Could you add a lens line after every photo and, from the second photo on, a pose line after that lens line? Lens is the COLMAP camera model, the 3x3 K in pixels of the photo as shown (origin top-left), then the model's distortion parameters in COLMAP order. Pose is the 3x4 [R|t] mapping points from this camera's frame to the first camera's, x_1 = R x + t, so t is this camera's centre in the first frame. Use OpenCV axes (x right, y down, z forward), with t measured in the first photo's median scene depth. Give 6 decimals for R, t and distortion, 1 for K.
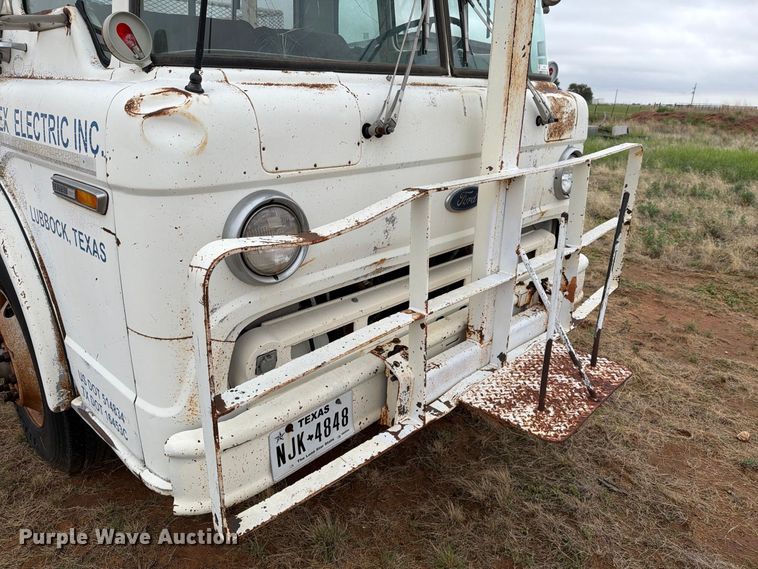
lens RADIAL K [[528.5, 0, 376.3], [0, 528.5, 283.8], [0, 0, 1]] dist [0.050735, -0.059885]
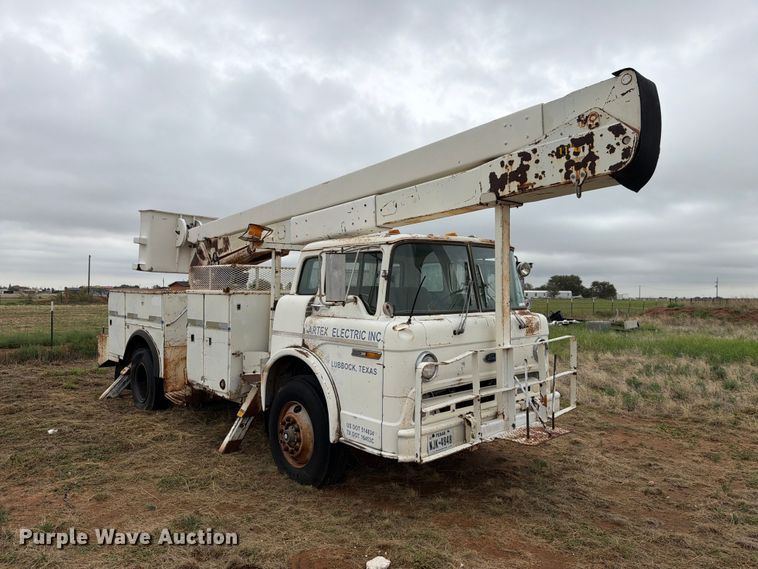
lens RADIAL K [[528.5, 0, 374.1], [0, 528.5, 287.1], [0, 0, 1]] dist [0.050735, -0.059885]
pose [[0.997748, -0.026108, -0.061781, -0.218130], [0.002860, 0.936849, -0.349722, 0.398110], [0.067010, 0.348758, 0.934814, -1.479558]]
